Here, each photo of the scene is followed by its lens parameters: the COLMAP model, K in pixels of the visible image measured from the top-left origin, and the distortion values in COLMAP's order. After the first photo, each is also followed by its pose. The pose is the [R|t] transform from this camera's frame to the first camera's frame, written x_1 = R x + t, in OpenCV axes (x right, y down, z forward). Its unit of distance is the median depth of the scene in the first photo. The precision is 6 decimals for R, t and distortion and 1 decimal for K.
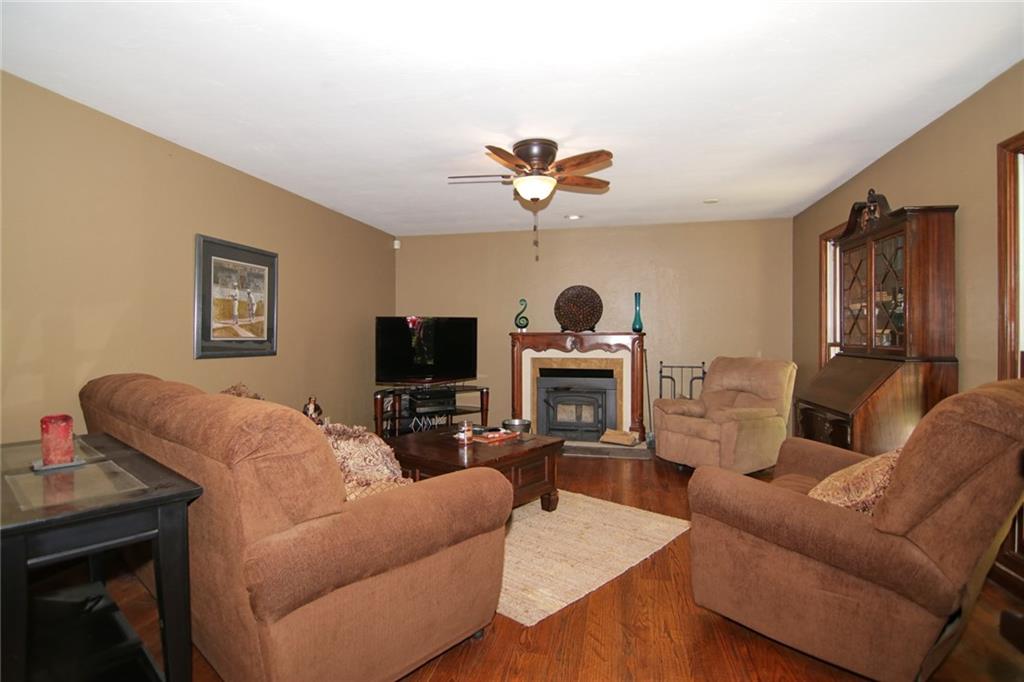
lens RADIAL K [[519.3, 0, 504.3], [0, 519.3, 337.3], [0, 0, 1]] dist [-0.001807, -0.013878]
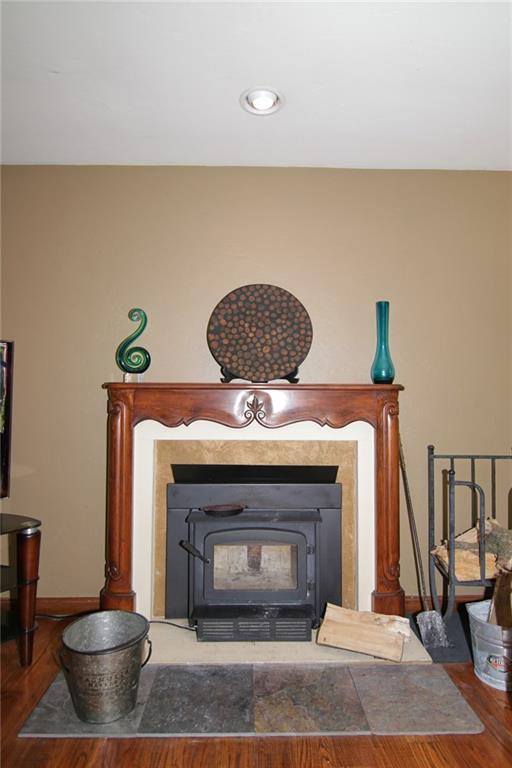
lens RADIAL K [[464.8, 0, 255.7], [0, 464.8, 372.5], [0, 0, 1]] dist [-0.002245, -0.000671]
pose [[0.969813, 0.016332, 0.243303, 0.040383], [-0.004574, 0.998797, -0.048814, 0.000546], [-0.243808, 0.046227, 0.968721, 0.623097]]
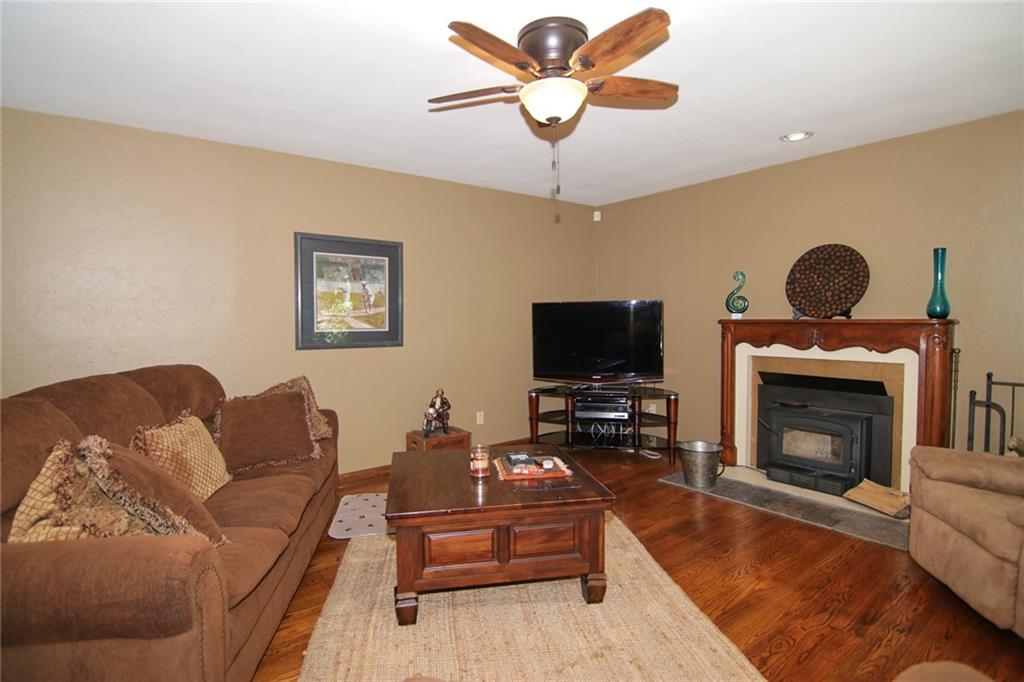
lens RADIAL K [[519.3, 0, 504.3], [0, 519.3, 337.3], [0, 0, 1]] dist [-0.001807, -0.013878]
pose [[0.769015, 0.018247, -0.638971, 0.254982], [0.005263, 0.999378, 0.034873, -0.011658], [0.639210, -0.030181, 0.768440, 0.273808]]
